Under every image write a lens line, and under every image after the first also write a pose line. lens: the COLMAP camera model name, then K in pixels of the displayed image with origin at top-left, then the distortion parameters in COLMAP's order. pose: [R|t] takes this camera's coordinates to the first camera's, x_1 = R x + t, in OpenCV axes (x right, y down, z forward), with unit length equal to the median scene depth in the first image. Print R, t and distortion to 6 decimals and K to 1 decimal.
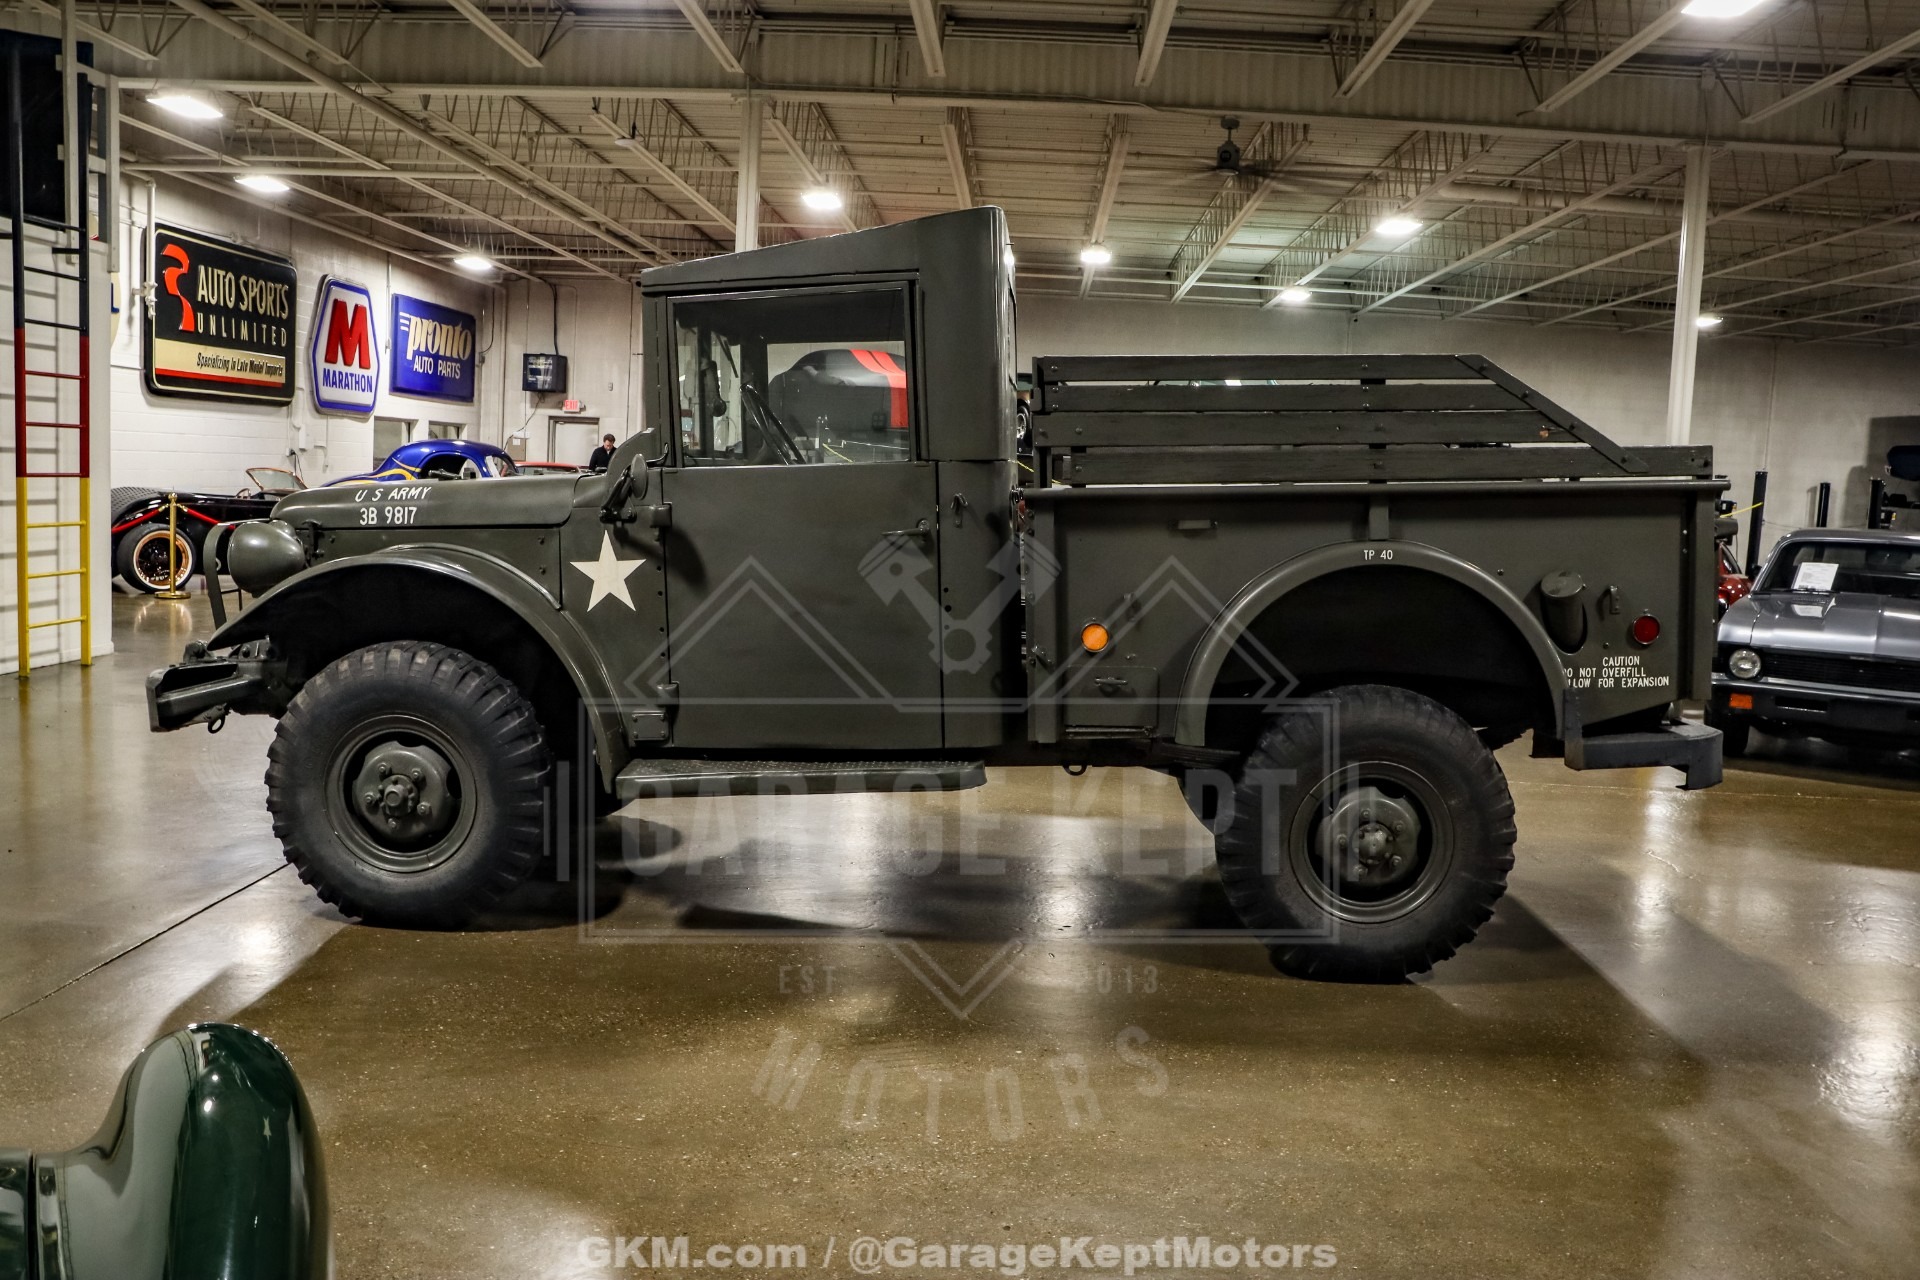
lens RADIAL K [[1629.2, 0, 960.0], [0, 1629.2, 640.0], [0, 0, 1]] dist [-0.136155, 0.133468]
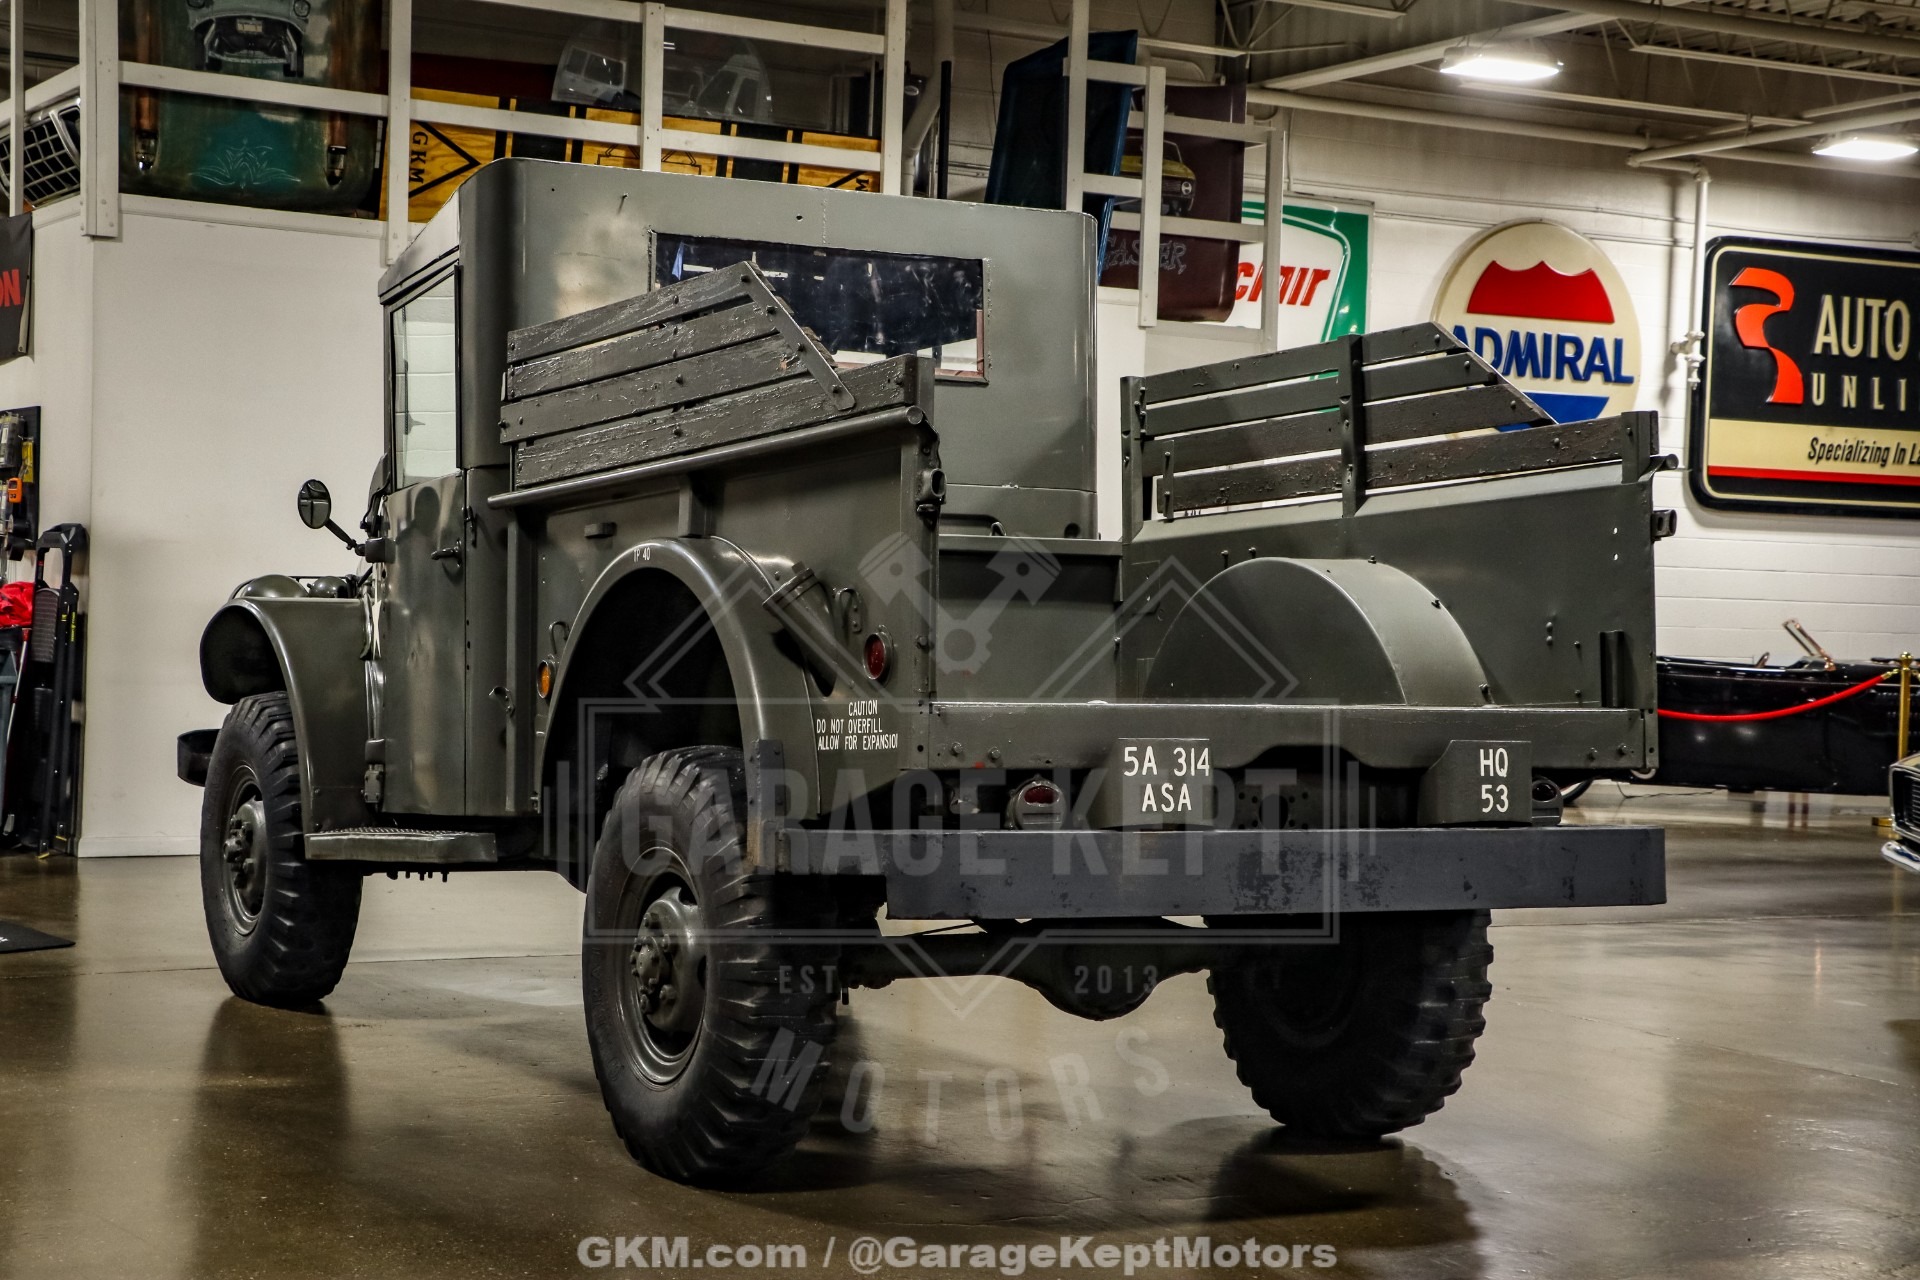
lens RADIAL K [[3108.5, 0, 932.6], [0, 3108.5, 669.3], [0, 0, 1]] dist [0.028017, 0.693417]
pose [[0.534477, -0.006092, -0.845161, 0.647036], [-0.093739, 0.993377, -0.066441, 0.033979], [0.839969, 0.114735, 0.530366, 0.159680]]
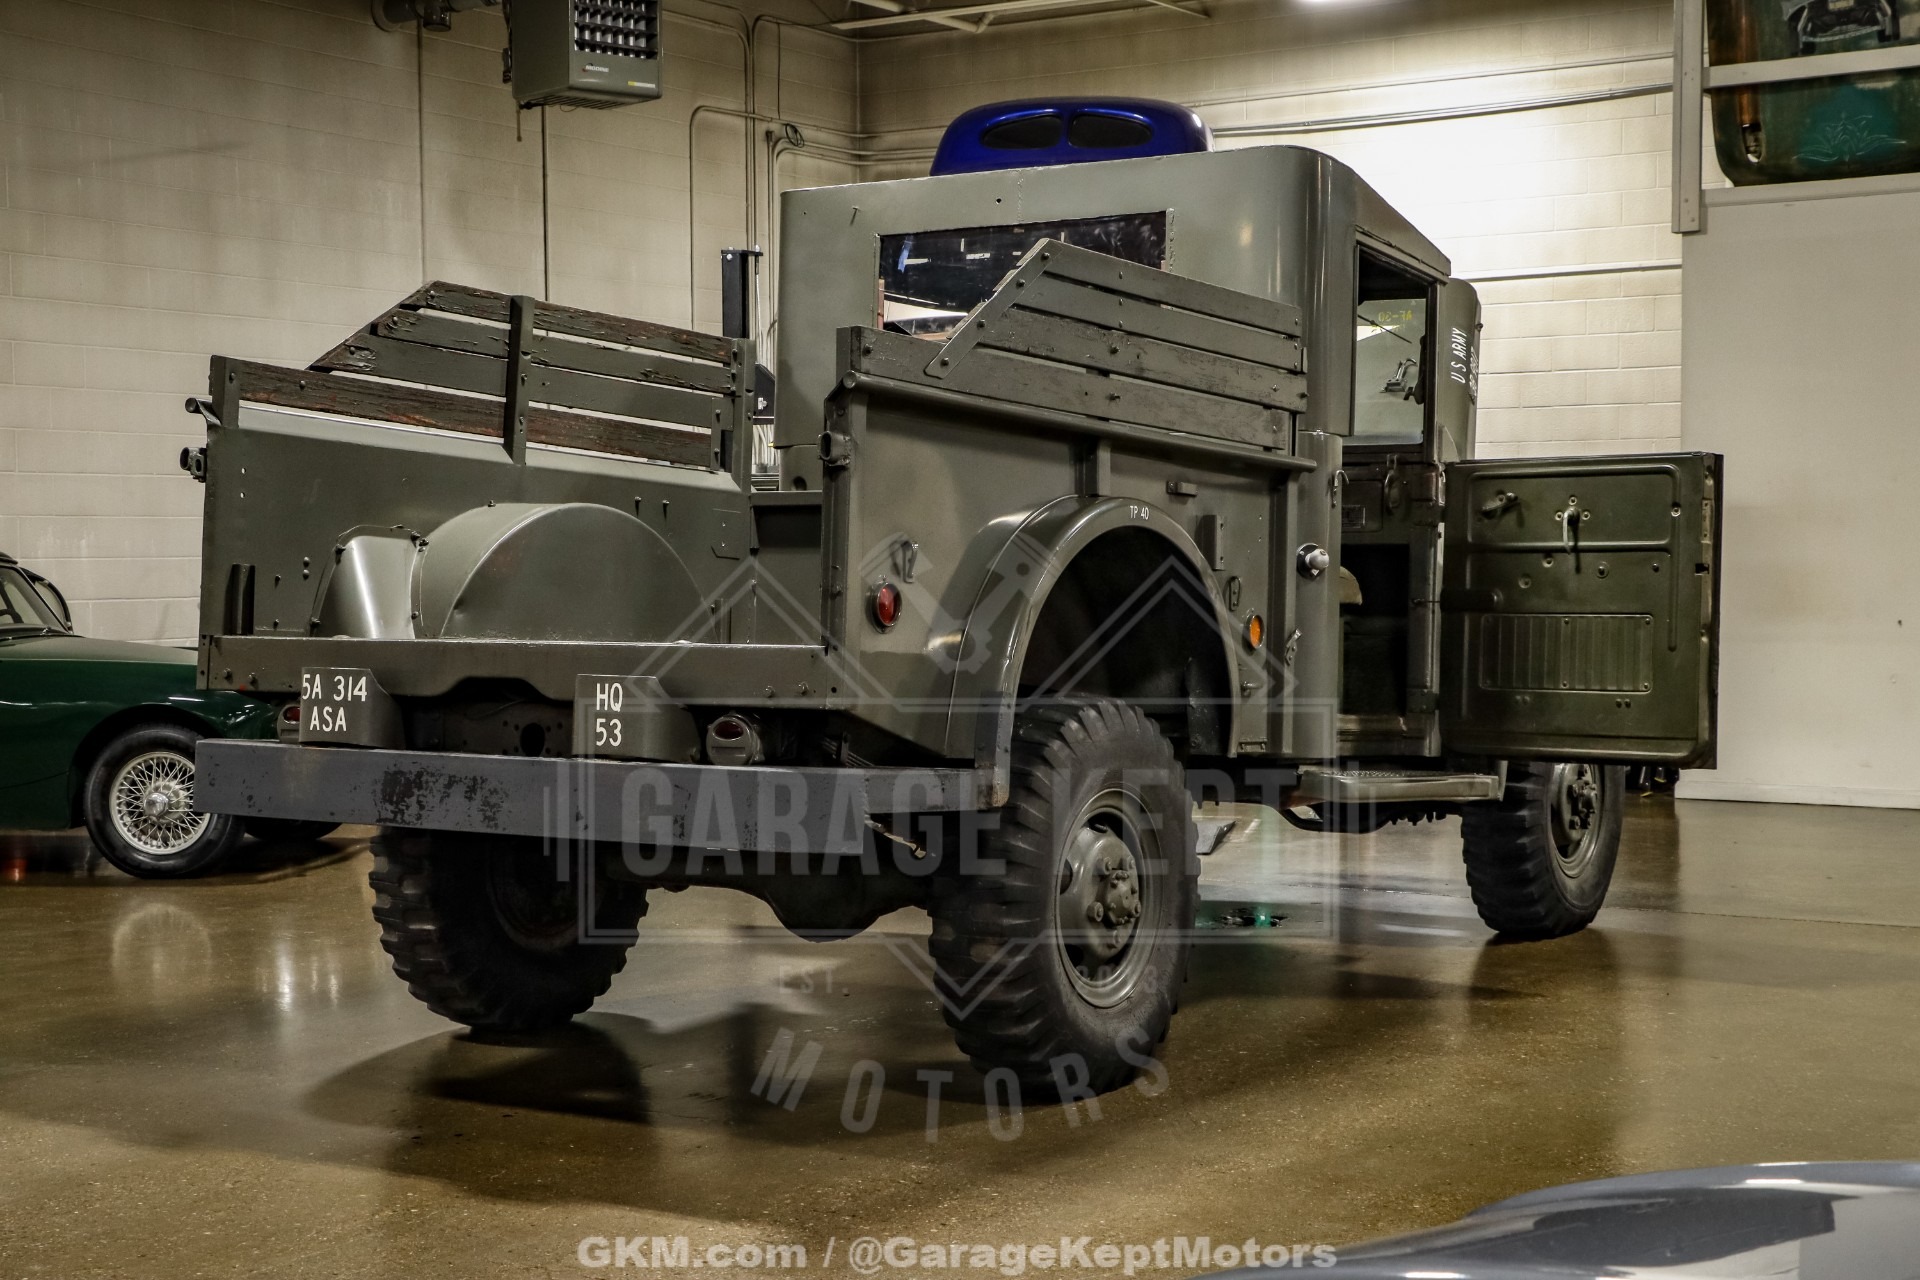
lens RADIAL K [[2796.7, 0, 963.5], [0, 2796.7, 645.8], [0, 0, 1]] dist [0.016471, 0.715800]
pose [[-0.479320, -0.005699, -0.877621, 0.644186], [-0.103157, 0.993413, 0.049889, -0.038714], [0.871556, 0.114445, -0.476751, 0.854244]]
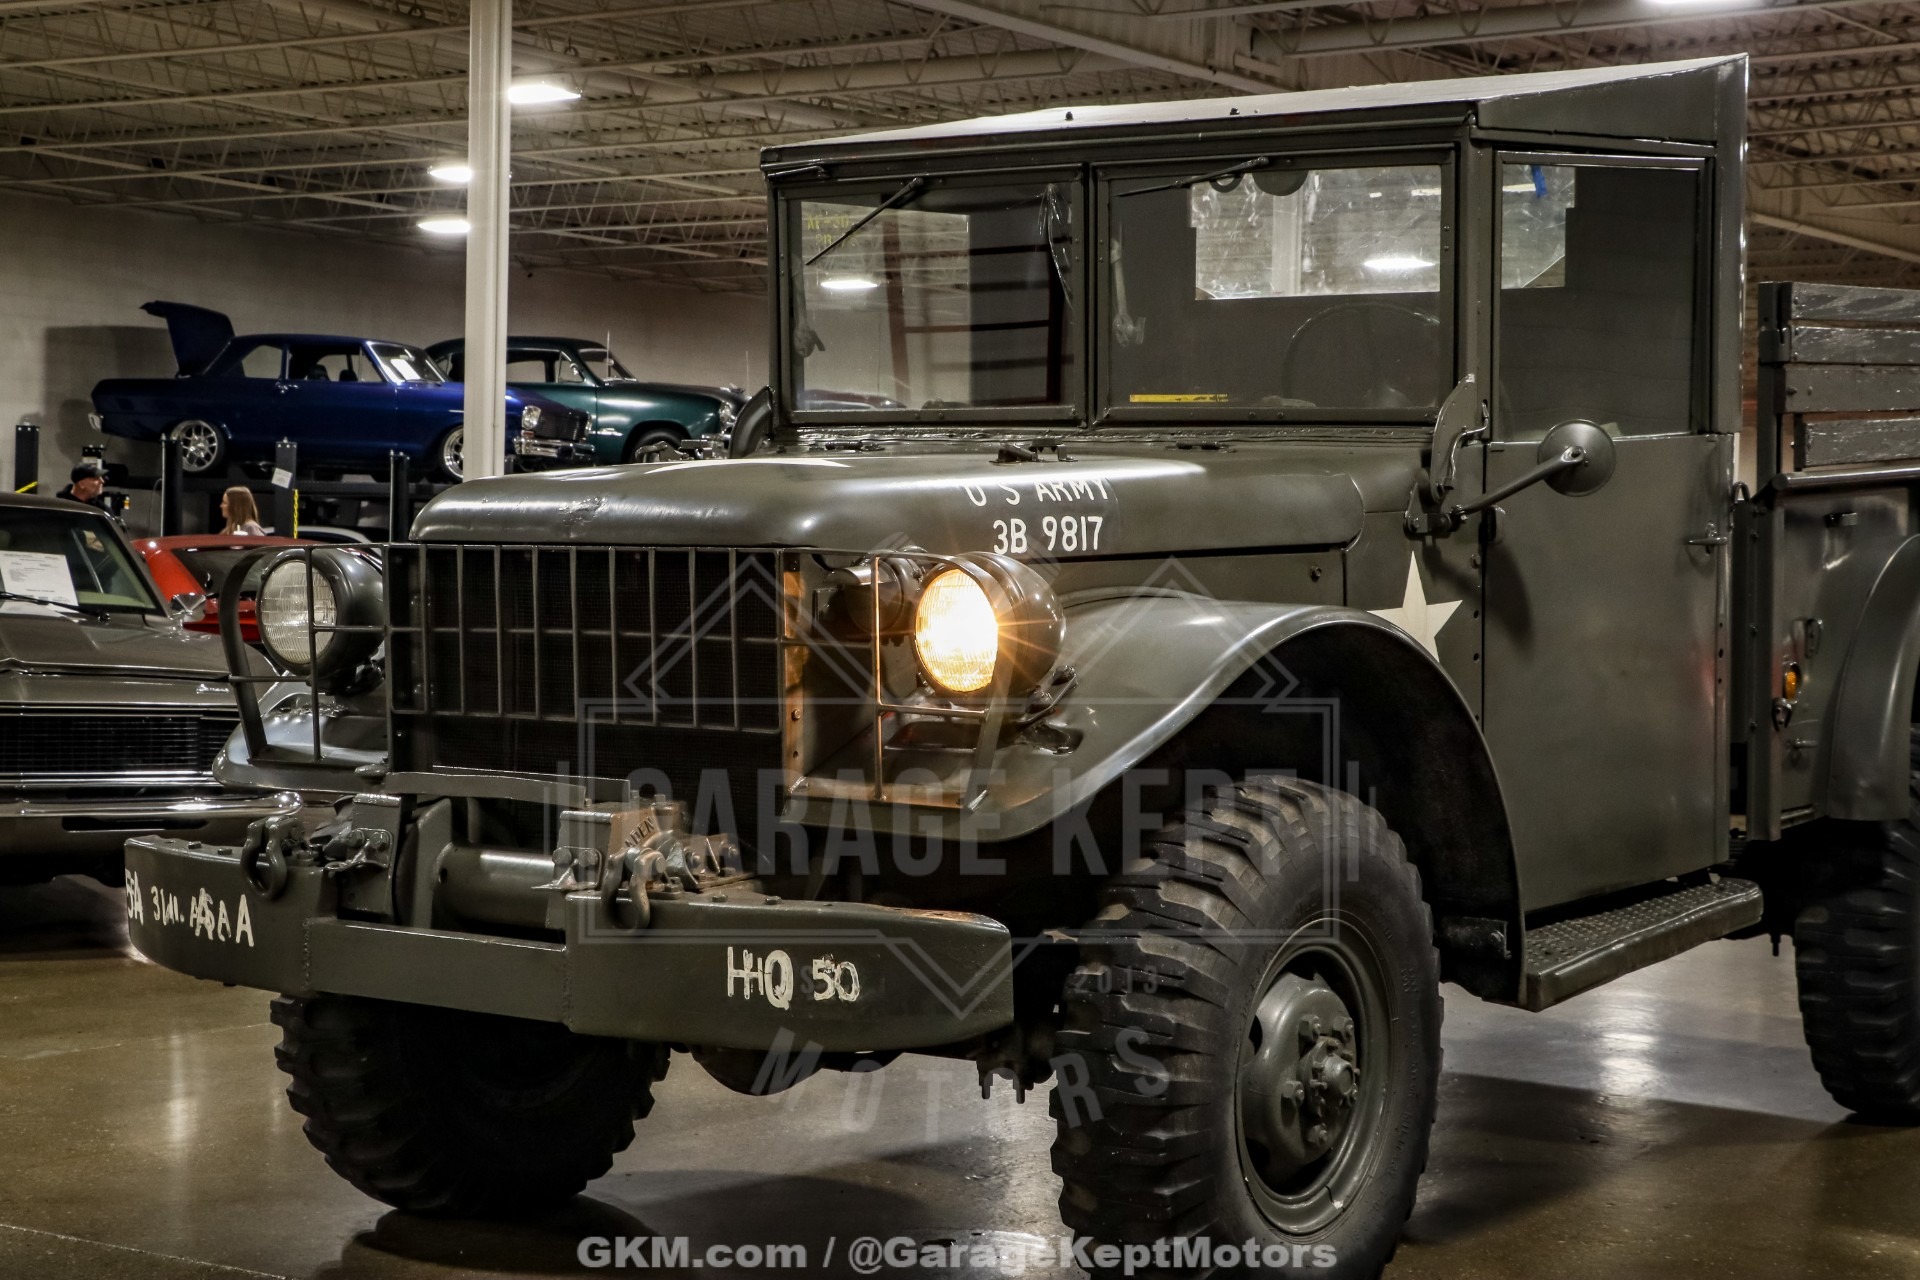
lens RADIAL K [[3243.7, 0, 960.0], [0, 3243.7, 640.0], [0, 0, 1]] dist [0.062869, 0.685372]
pose [[0.539091, -0.050221, 0.840749, -0.576555], [0.081752, 0.996627, 0.007113, -0.026512], [-0.838271, 0.064898, 0.541378, 0.237961]]
